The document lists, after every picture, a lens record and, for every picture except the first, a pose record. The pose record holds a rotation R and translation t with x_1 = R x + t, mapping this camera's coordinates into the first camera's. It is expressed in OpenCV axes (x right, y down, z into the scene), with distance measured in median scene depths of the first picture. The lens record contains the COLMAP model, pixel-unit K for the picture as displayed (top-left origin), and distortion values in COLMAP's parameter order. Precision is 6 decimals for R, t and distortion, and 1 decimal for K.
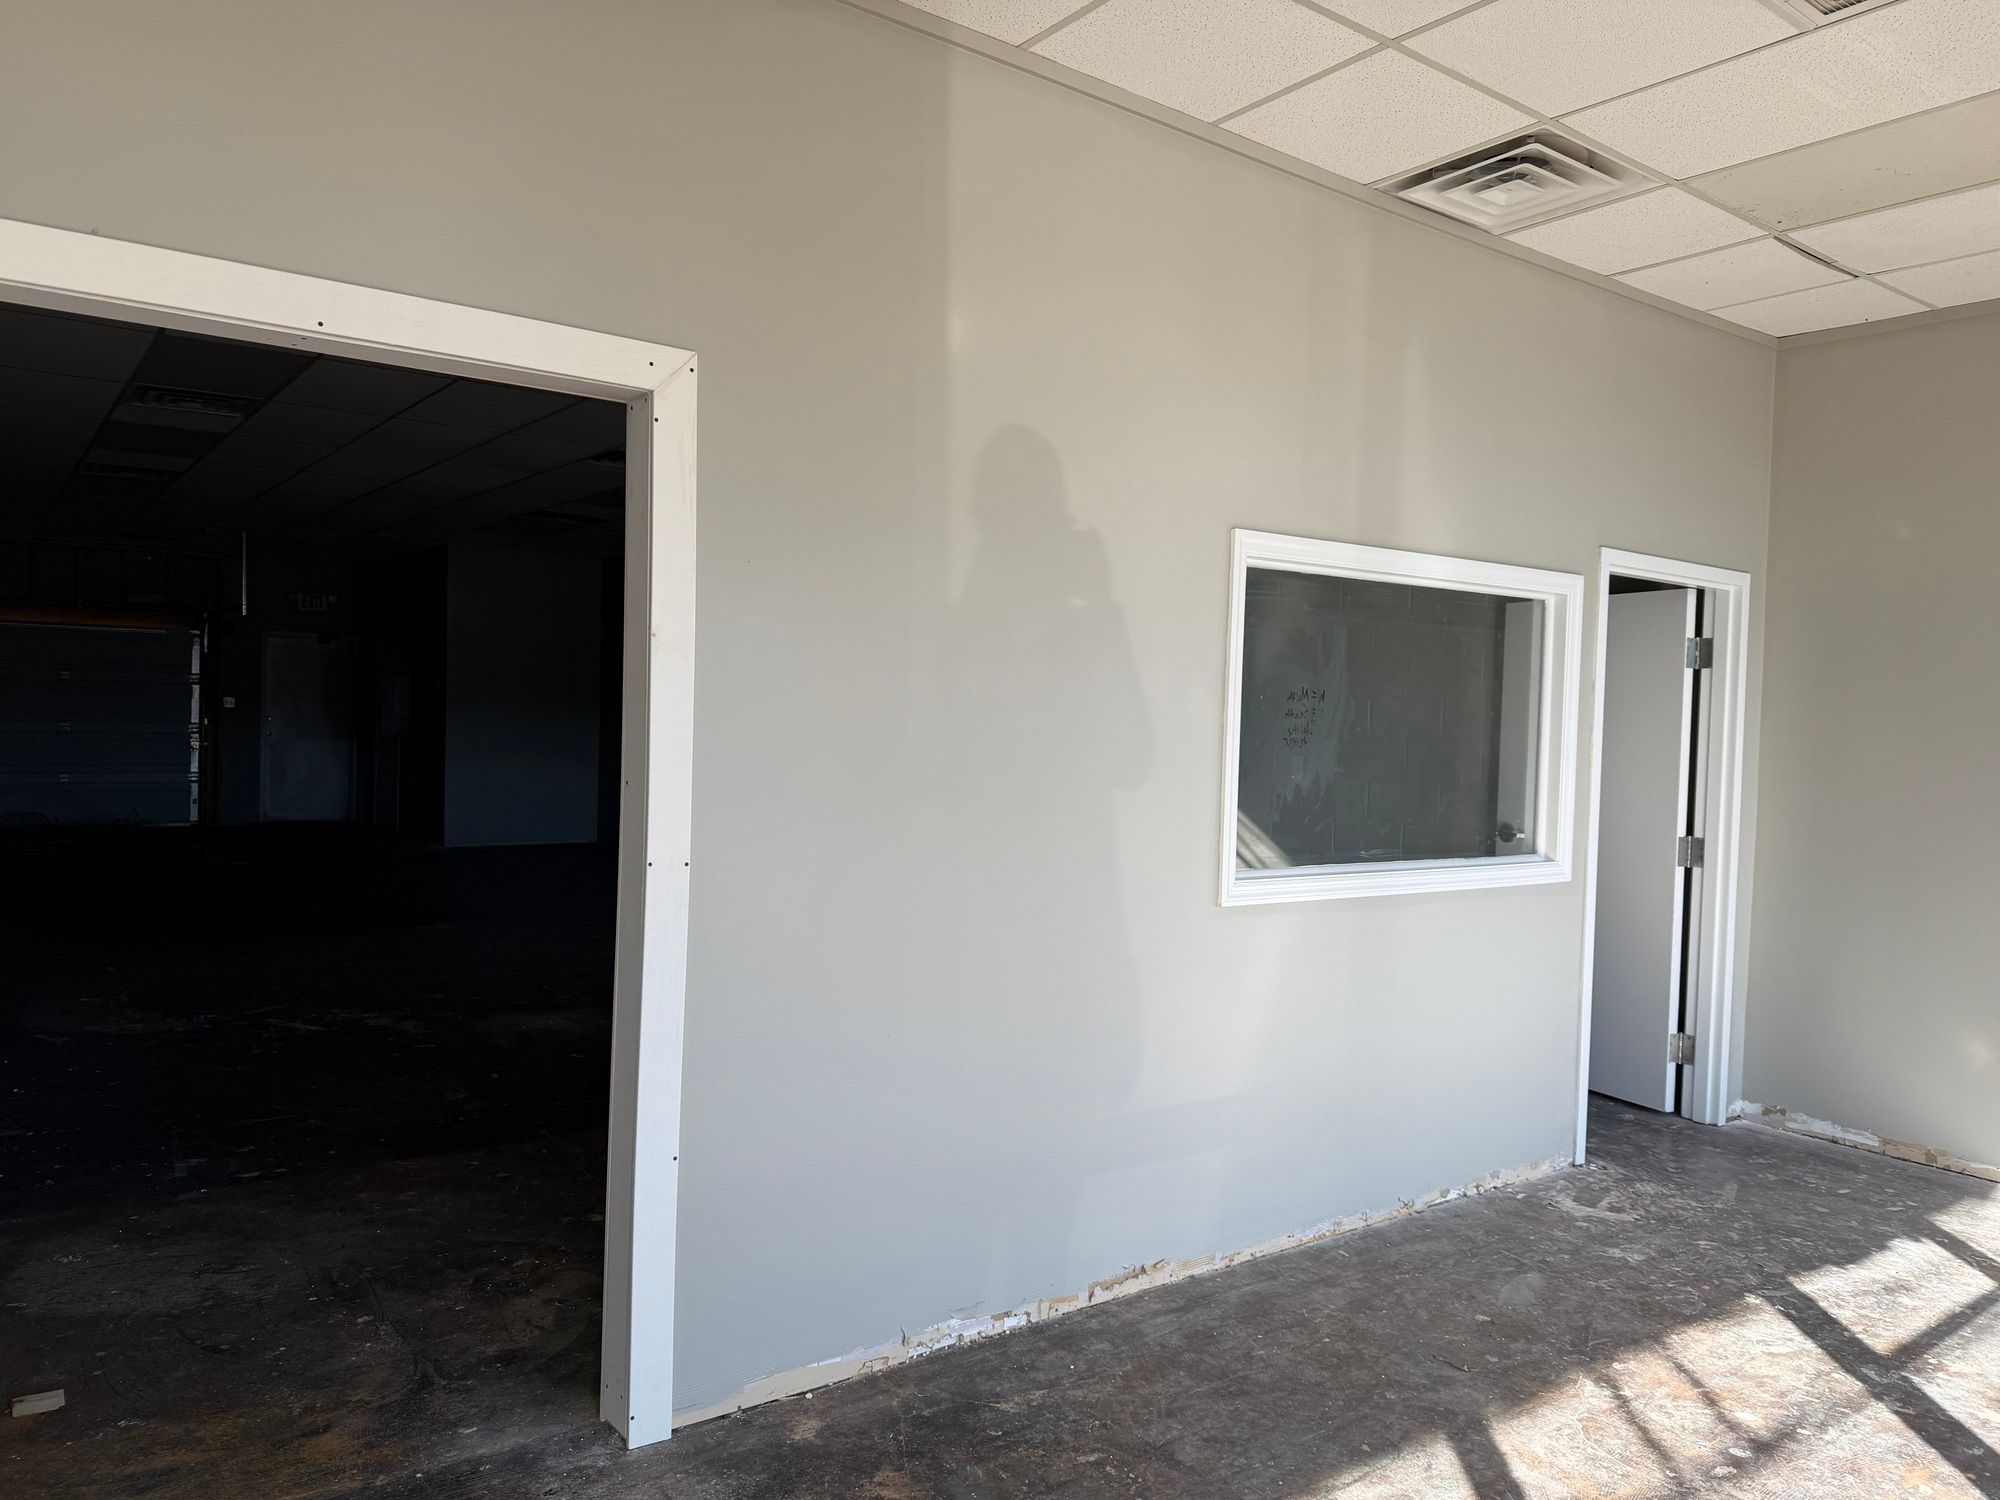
lens RADIAL K [[1416.6, 0, 986.2], [0, 1416.6, 751.3], [0, 0, 1]] dist [-0.005649, 0.004441]
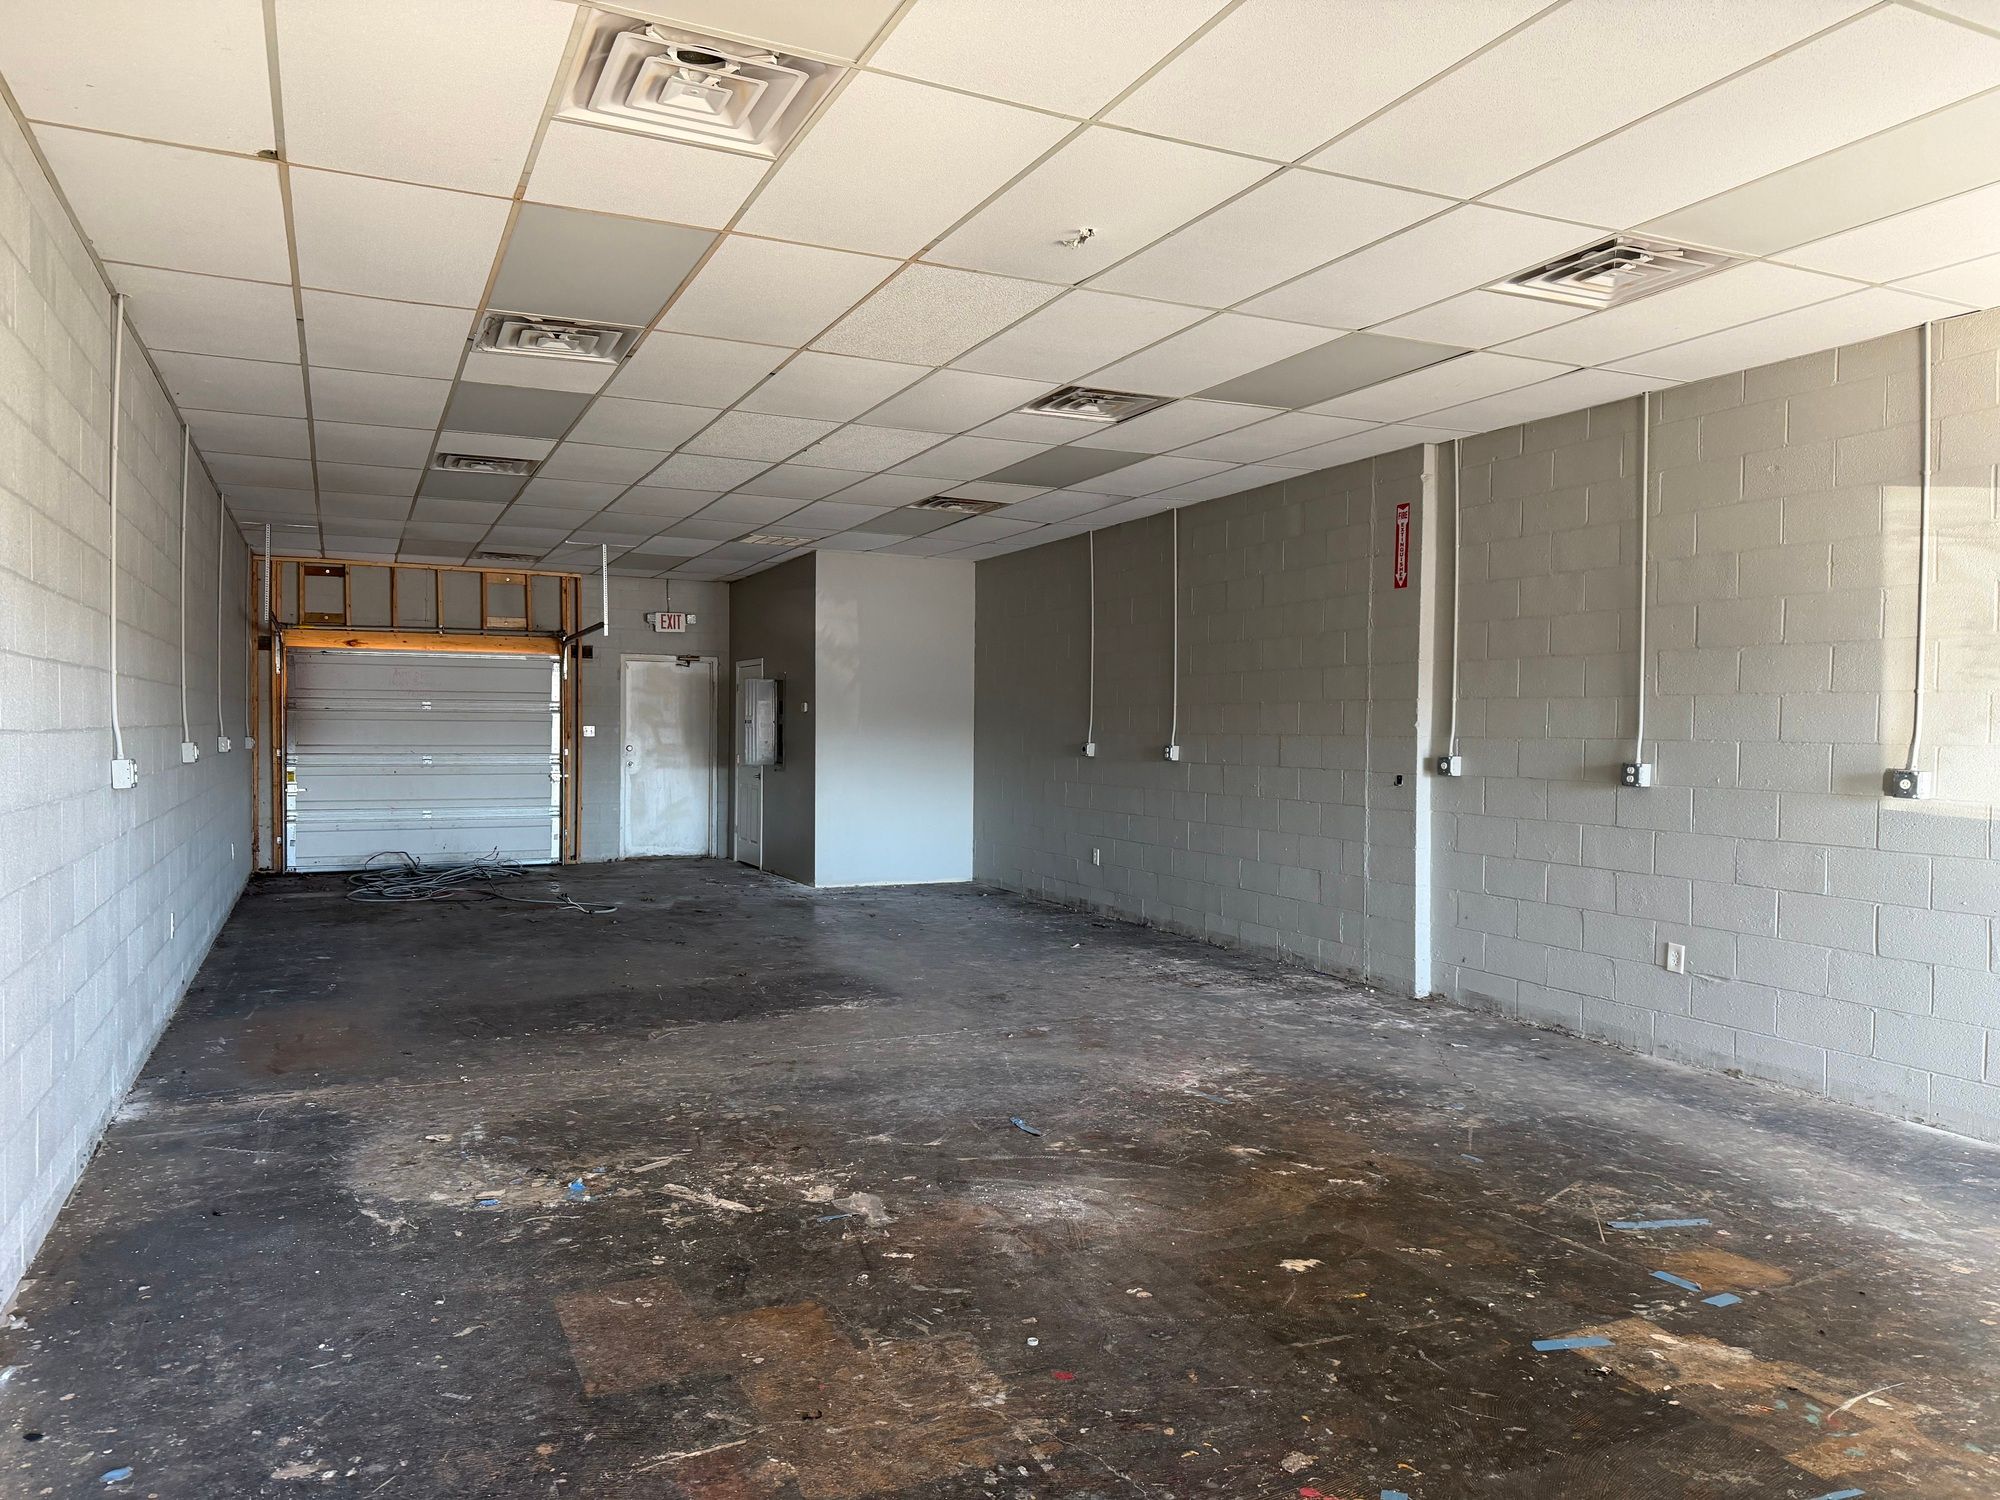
lens RADIAL K [[1416.6, 0, 1009.6], [0, 1416.6, 747.1], [0, 0, 1]] dist [-0.005649, 0.004441]
pose [[0.980592, -0.017560, -0.195274, -0.128274], [0.014662, 0.999760, -0.016273, -0.007691], [0.195513, 0.013094, 0.980614, 0.219812]]
